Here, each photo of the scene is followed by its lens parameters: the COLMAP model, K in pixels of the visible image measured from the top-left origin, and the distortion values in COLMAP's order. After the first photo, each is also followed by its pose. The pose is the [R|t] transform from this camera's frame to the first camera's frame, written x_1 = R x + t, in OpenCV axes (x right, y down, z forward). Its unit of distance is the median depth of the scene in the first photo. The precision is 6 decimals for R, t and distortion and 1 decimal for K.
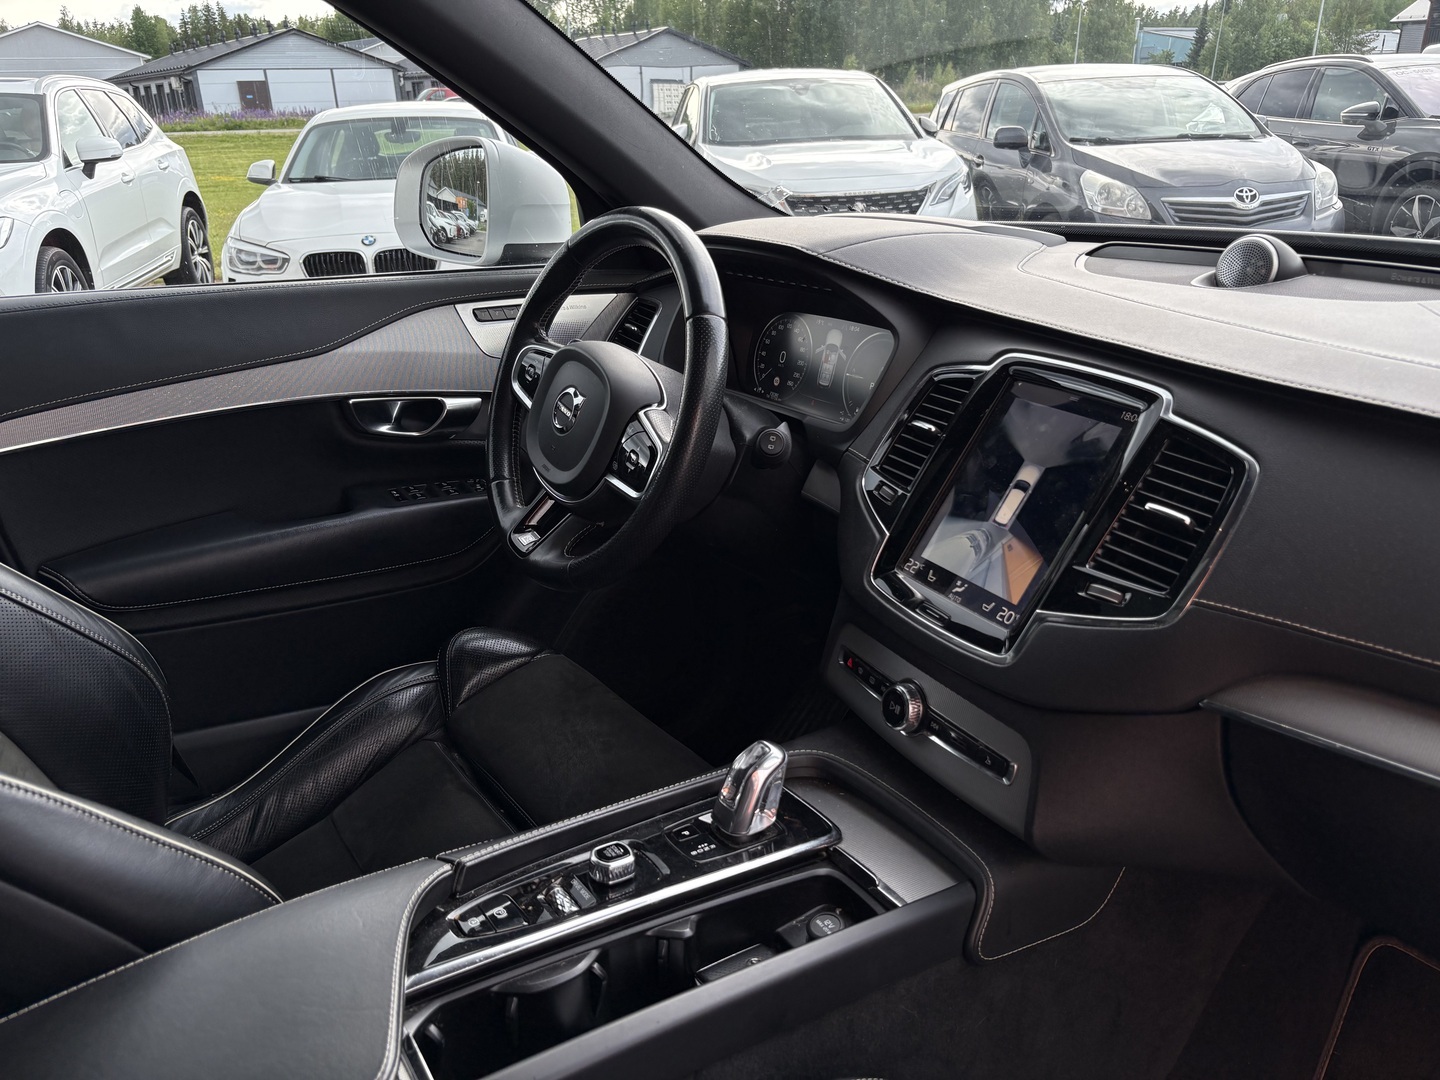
lens RADIAL K [[1080.2, 0, 720.0], [0, 1080.2, 538.4], [0, 0, 1]] dist [0.004923, 0.001203]
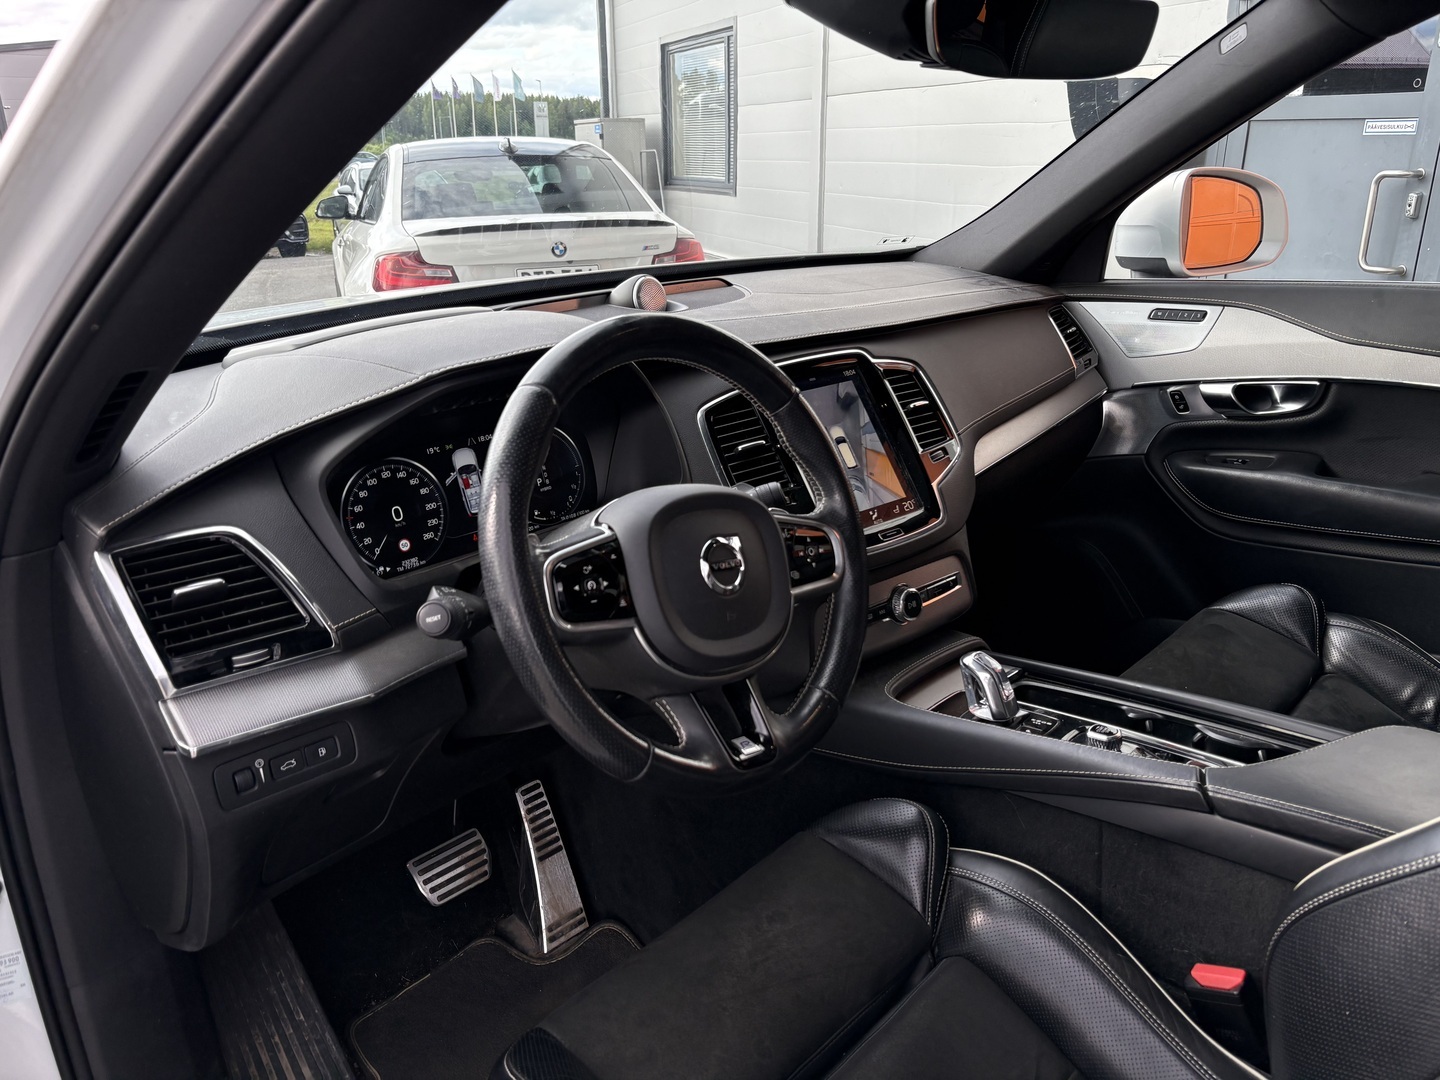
lens RADIAL K [[1080.2, 0, 721.5], [0, 1080.2, 542.0], [0, 0, 1]] dist [0.004923, 0.001203]
pose [[-0.194982, -0.305703, 0.931948, -1.087964], [0.384759, 0.850180, 0.359380, -0.518283], [-0.902188, 0.428648, -0.048148, 1.280426]]
